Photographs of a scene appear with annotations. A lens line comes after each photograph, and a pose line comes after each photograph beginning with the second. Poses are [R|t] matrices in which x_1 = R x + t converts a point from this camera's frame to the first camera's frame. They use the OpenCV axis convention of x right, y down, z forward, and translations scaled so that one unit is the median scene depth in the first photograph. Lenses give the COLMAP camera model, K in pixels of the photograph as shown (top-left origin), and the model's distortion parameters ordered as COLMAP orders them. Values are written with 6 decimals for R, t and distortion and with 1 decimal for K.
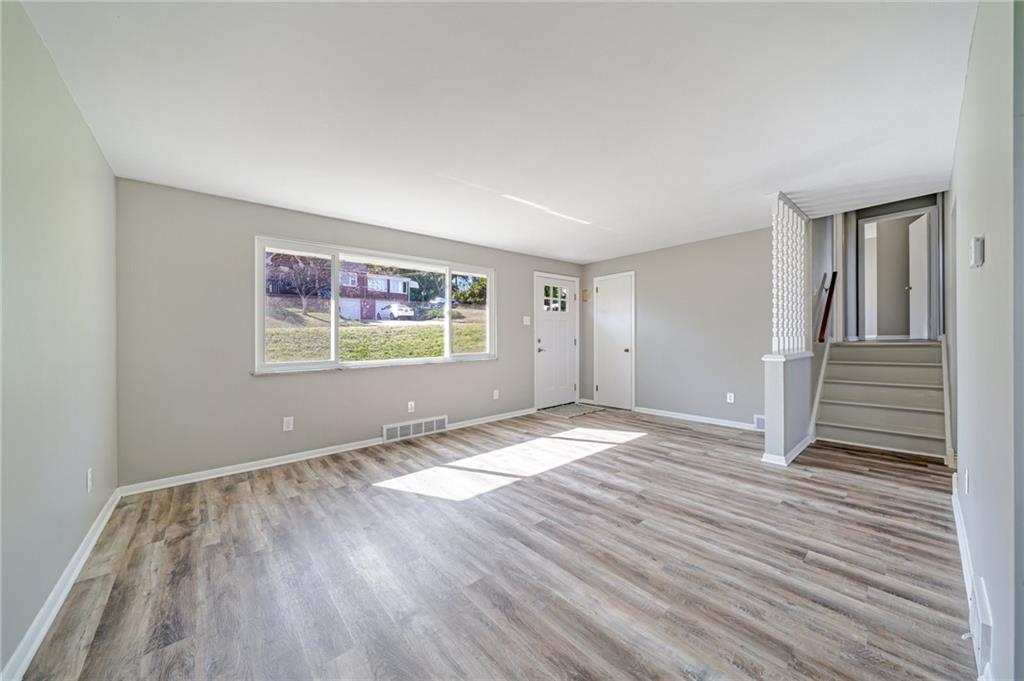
lens RADIAL K [[355.7, 0, 506.1], [0, 355.7, 336.5], [0, 0, 1]] dist [-0.001487, -0.000252]
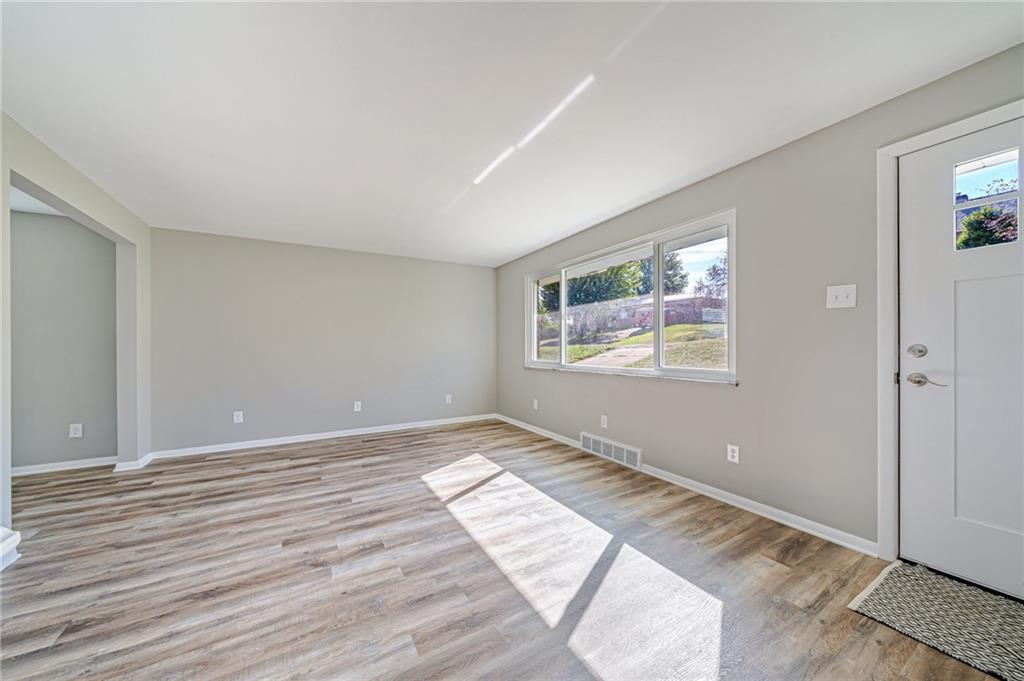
lens RADIAL K [[354.6, 0, 508.5], [0, 354.6, 345.1], [0, 0, 1]] dist [-0.000227, 0.000000]
pose [[-0.178148, 0.015409, -0.983883, 0.905901], [0.018814, 0.999748, 0.012251, -0.007290], [0.983824, -0.016329, -0.178393, 1.344138]]
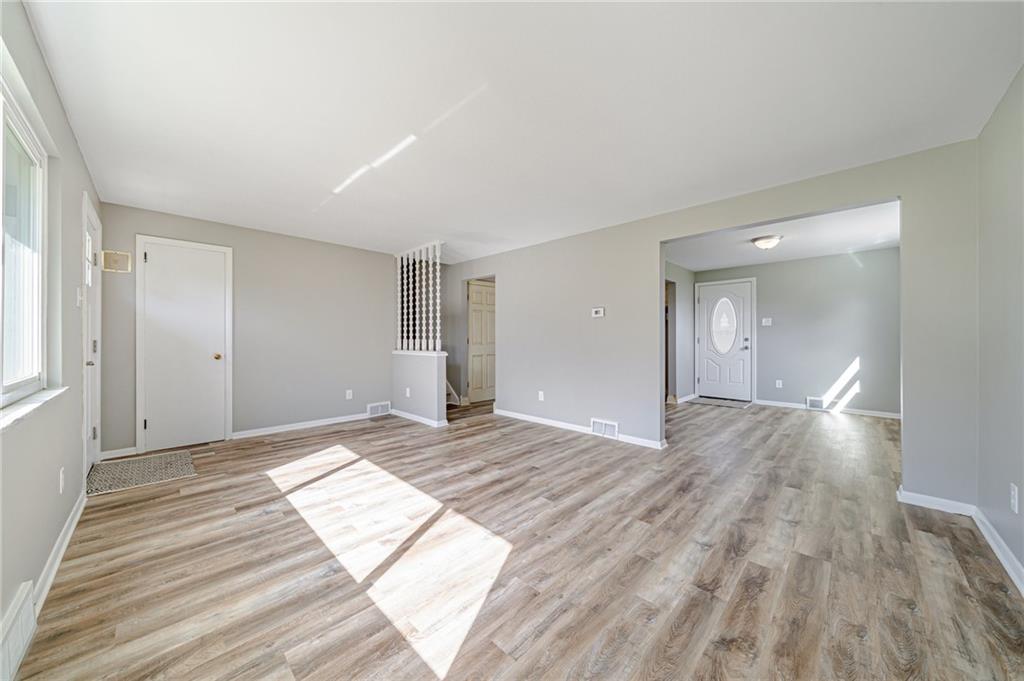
lens RADIAL K [[355.7, 0, 506.1], [0, 355.7, 336.5], [0, 0, 1]] dist [-0.001487, -0.000252]
pose [[-0.085911, 0.019701, 0.996108, -0.797956], [-0.005836, 0.999777, -0.020277, 0.018581], [-0.996286, -0.007556, -0.085777, 0.948018]]
